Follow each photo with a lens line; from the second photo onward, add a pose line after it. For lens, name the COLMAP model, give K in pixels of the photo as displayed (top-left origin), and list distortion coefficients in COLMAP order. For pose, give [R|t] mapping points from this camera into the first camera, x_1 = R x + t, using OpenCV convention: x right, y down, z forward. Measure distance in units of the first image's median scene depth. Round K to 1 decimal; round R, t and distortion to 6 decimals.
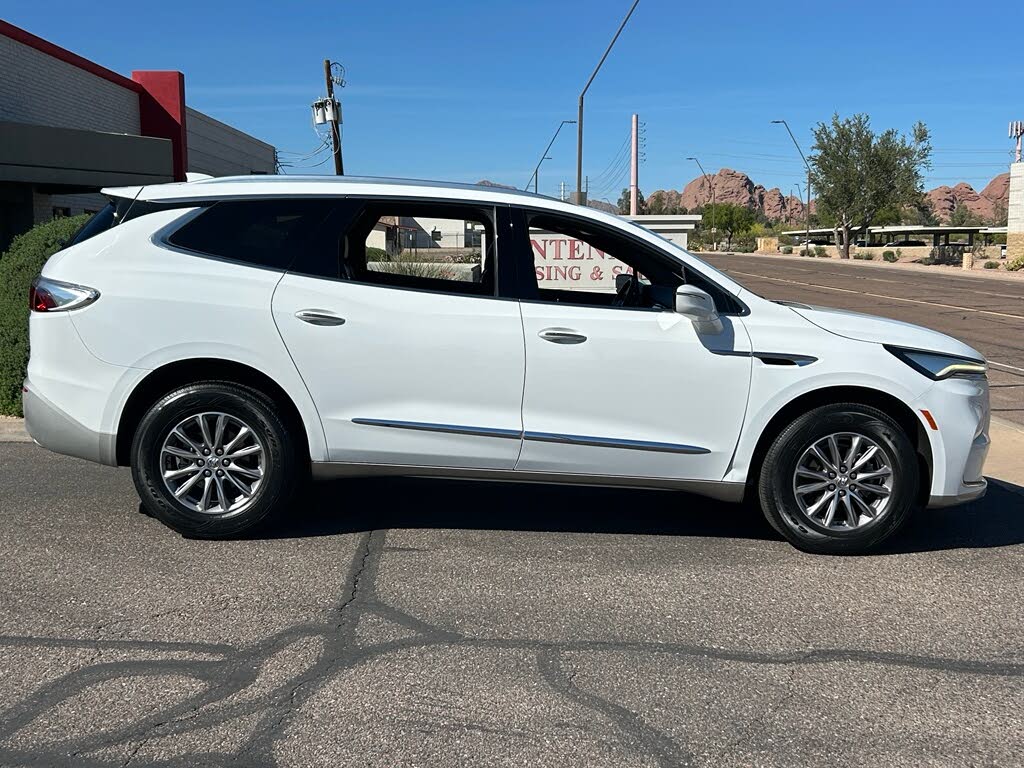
lens RADIAL K [[1160.2, 0, 521.3], [0, 1160.2, 407.1], [0, 0, 1]] dist [0.017767, 0.000000]
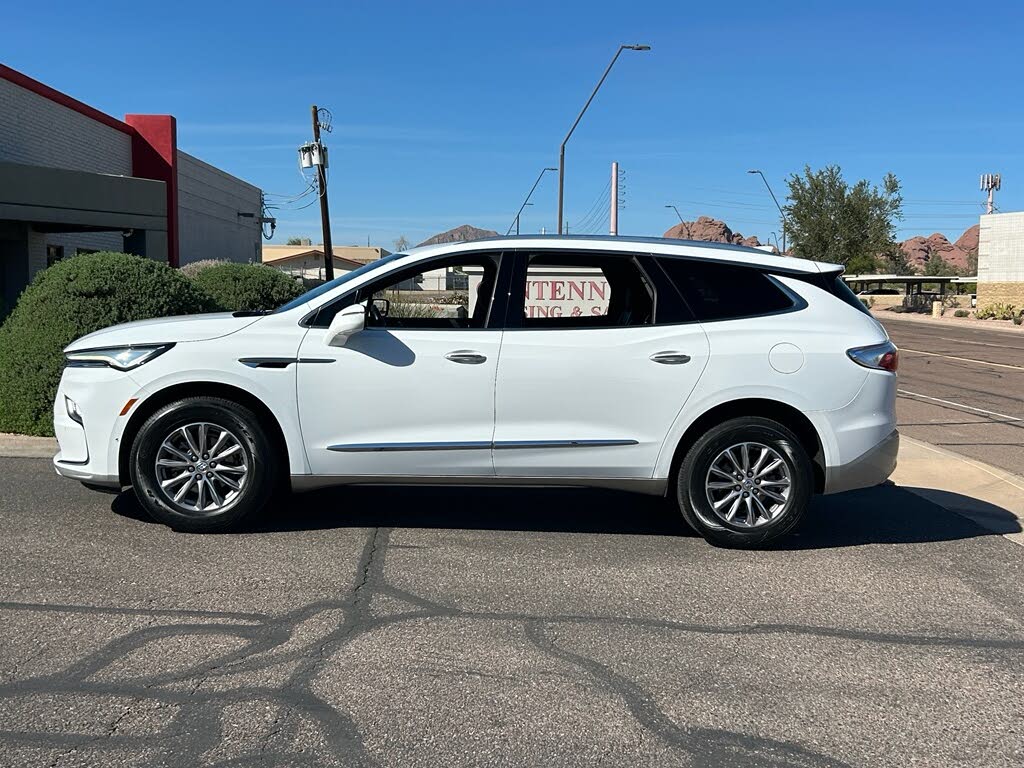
lens RADIAL K [[1160.2, 0, 521.4], [0, 1160.2, 407.7], [0, 0, 1]] dist [0.017767, 0.000000]
pose [[0.999781, 0.010319, 0.018229, -0.009788], [-0.009639, 0.999269, -0.036998, 0.026905], [-0.018597, 0.036814, 0.999149, -0.141540]]
